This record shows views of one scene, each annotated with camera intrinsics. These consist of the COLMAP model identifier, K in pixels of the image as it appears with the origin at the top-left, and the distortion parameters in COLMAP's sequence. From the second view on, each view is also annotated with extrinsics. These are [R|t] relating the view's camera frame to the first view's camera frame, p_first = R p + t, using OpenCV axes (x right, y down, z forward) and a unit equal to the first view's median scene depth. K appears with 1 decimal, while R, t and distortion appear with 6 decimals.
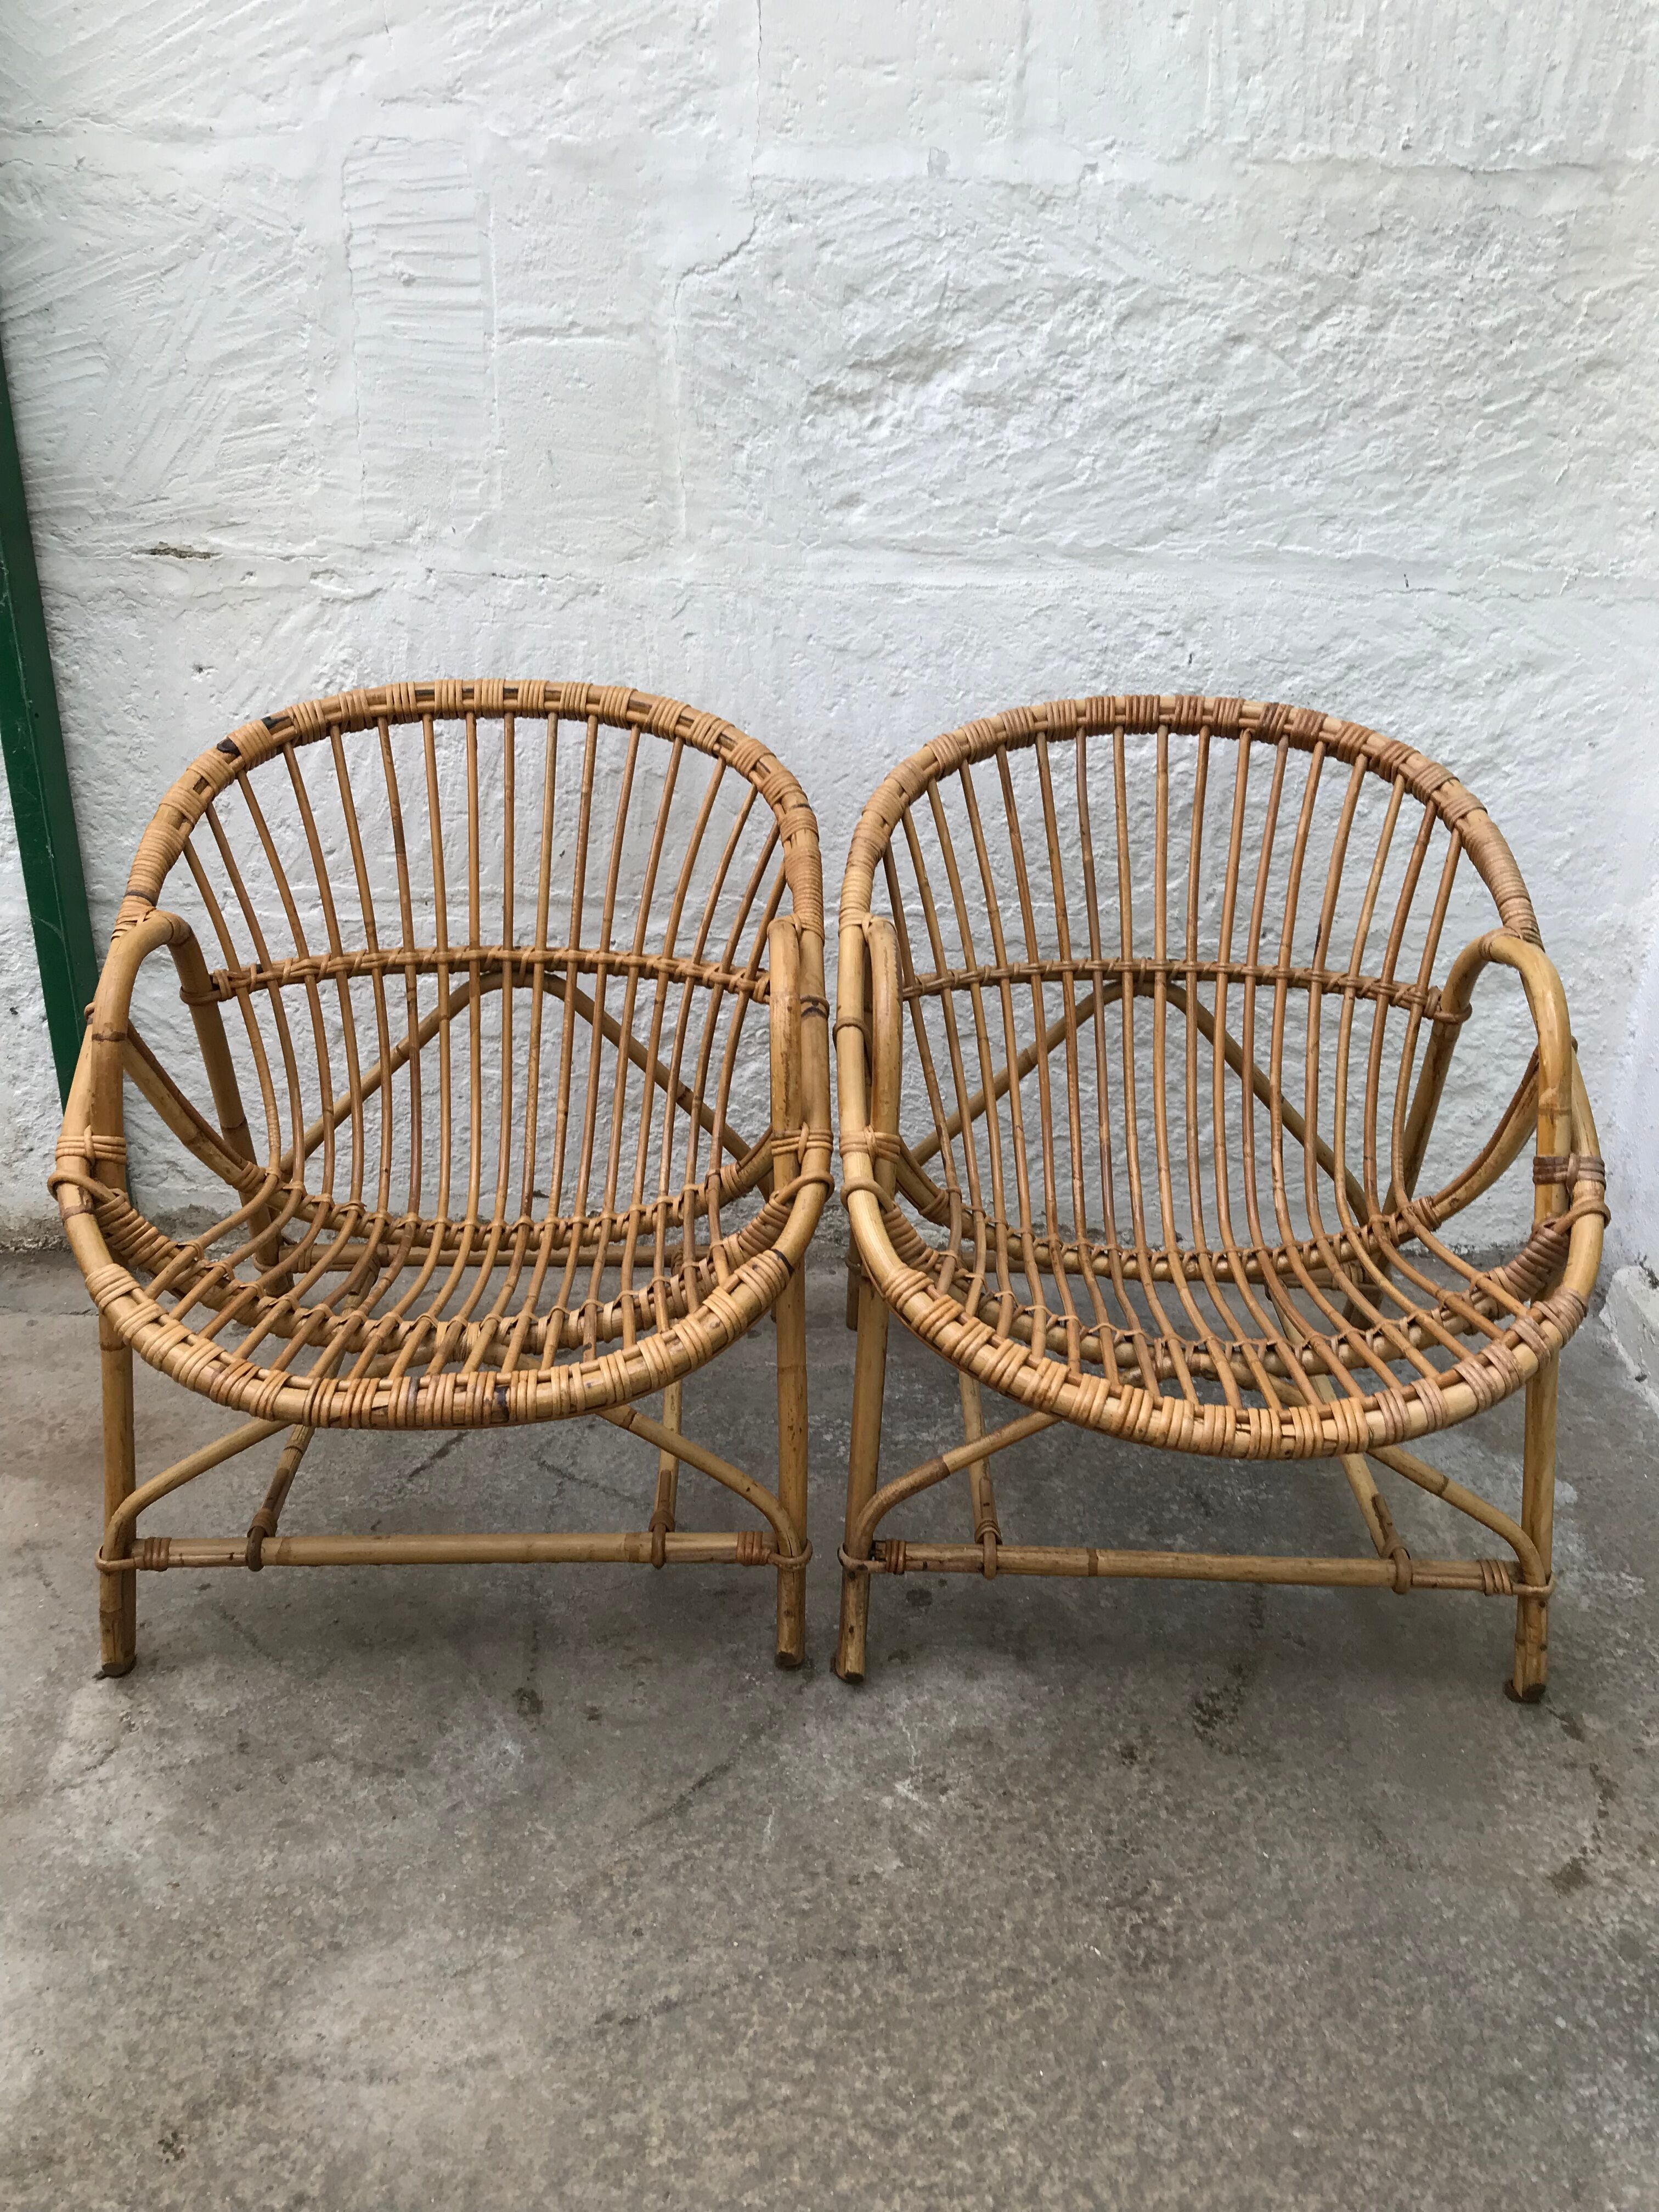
lens RADIAL K [[1808.8, 0, 863.2], [0, 1808.8, 1114.3], [0, 0, 1]] dist [-0.008945, 0.011615]
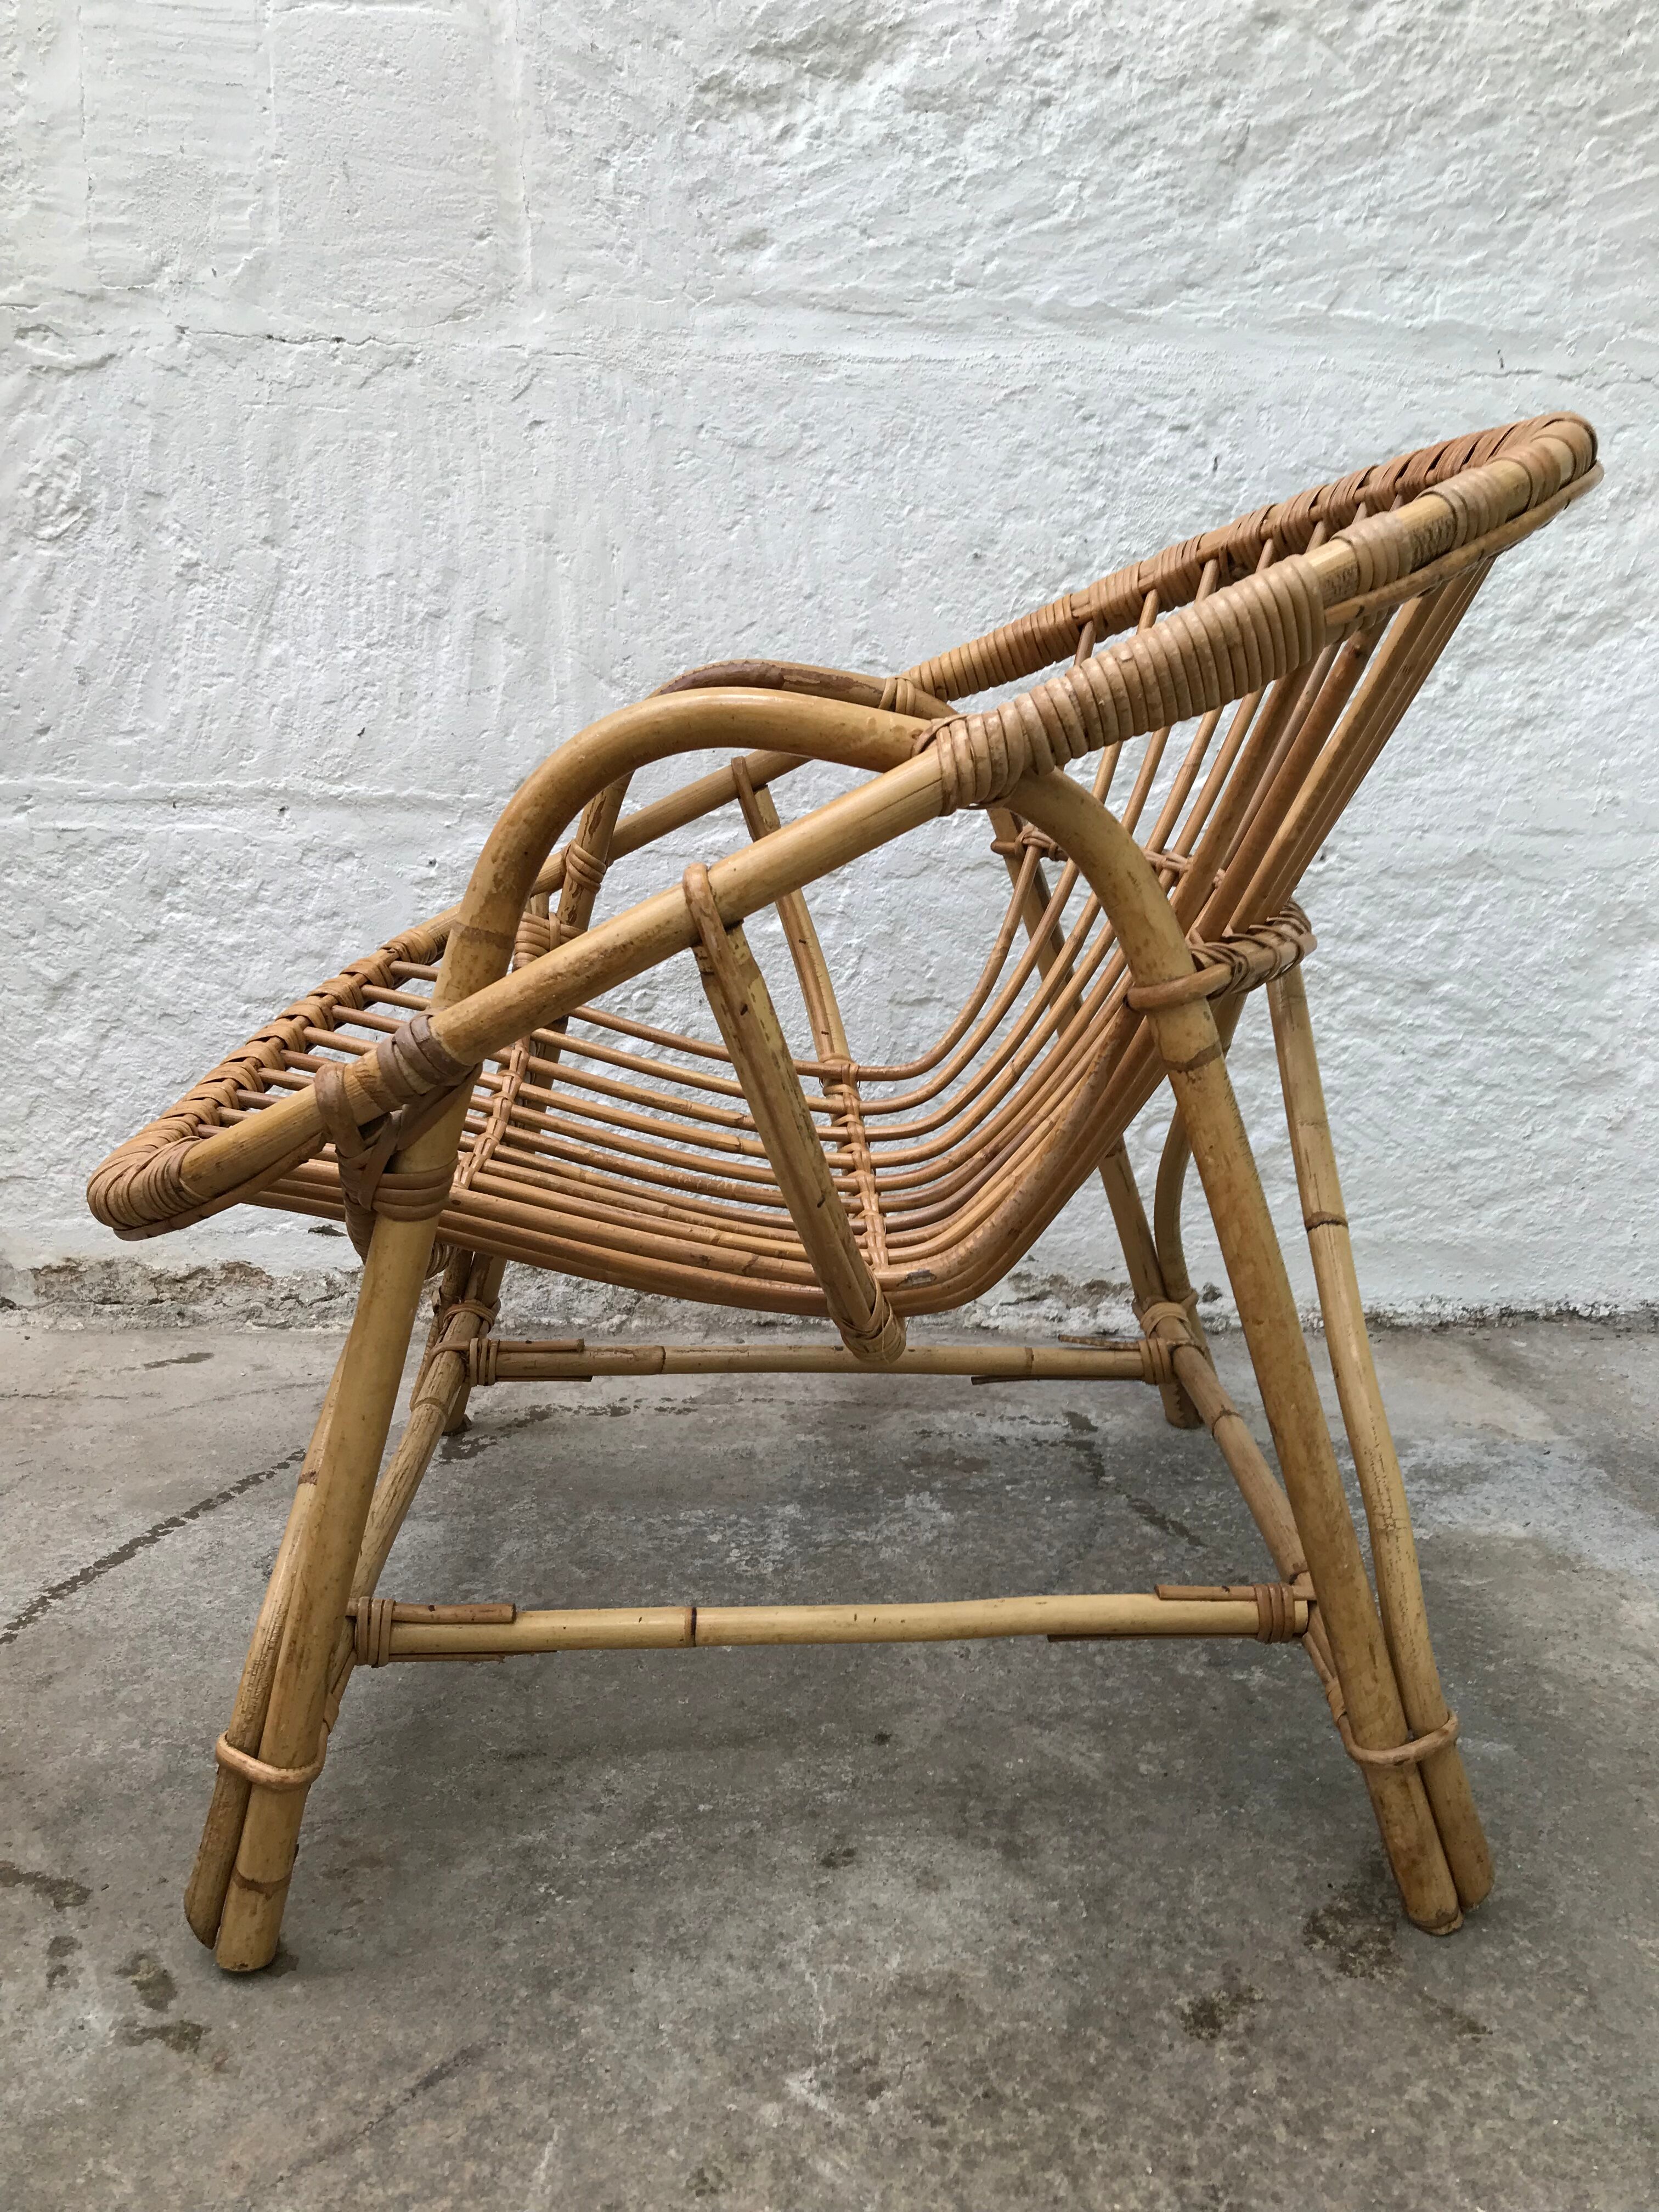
lens RADIAL K [[1808.8, 0, 859.5], [0, 1808.8, 1111.1], [0, 0, 1]] dist [-0.008945, 0.011615]
pose [[0.999919, -0.002290, 0.012511, 0.026761], [0.004188, 0.988081, -0.153878, 0.131730], [-0.012010, 0.153918, 0.988011, 0.329974]]
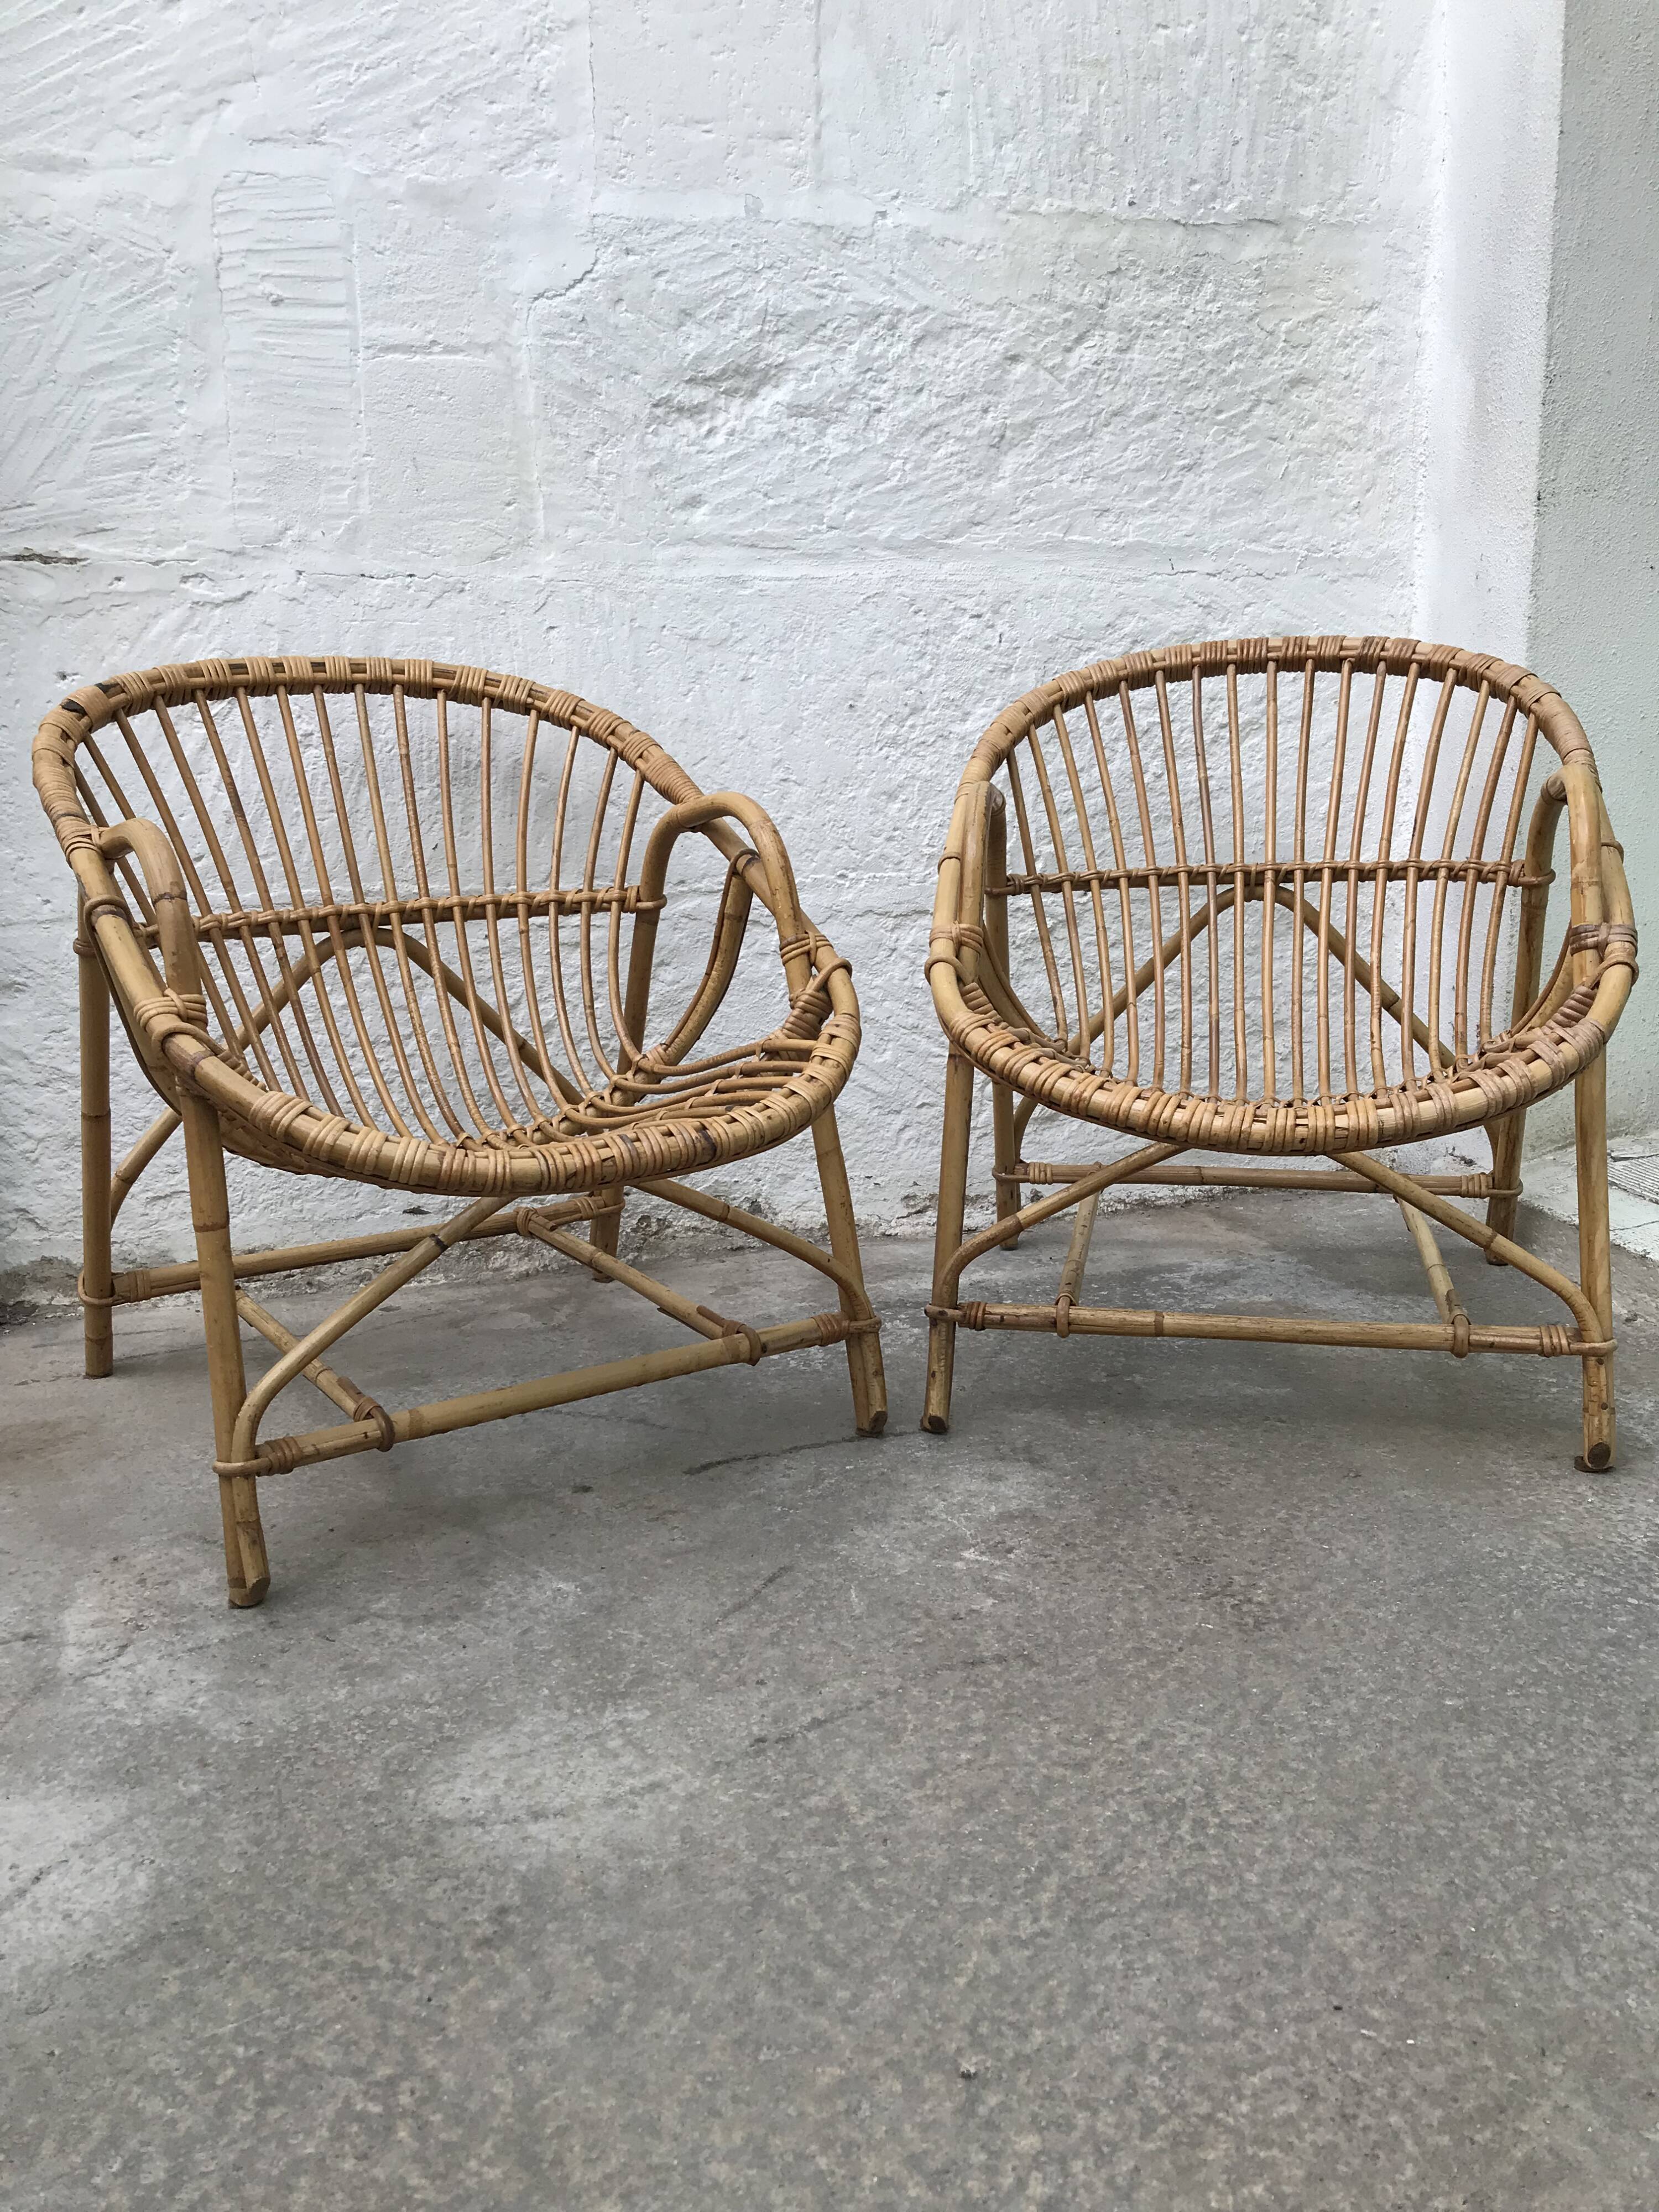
lens RADIAL K [[1808.8, 0, 859.1], [0, 1808.8, 1119.7], [0, 0, 1]] dist [-0.008945, 0.011615]
pose [[0.972656, -0.090530, 0.213880, -0.182936], [0.130677, 0.974625, -0.181743, 0.247466], [-0.191999, 0.204723, 0.959805, -0.000028]]
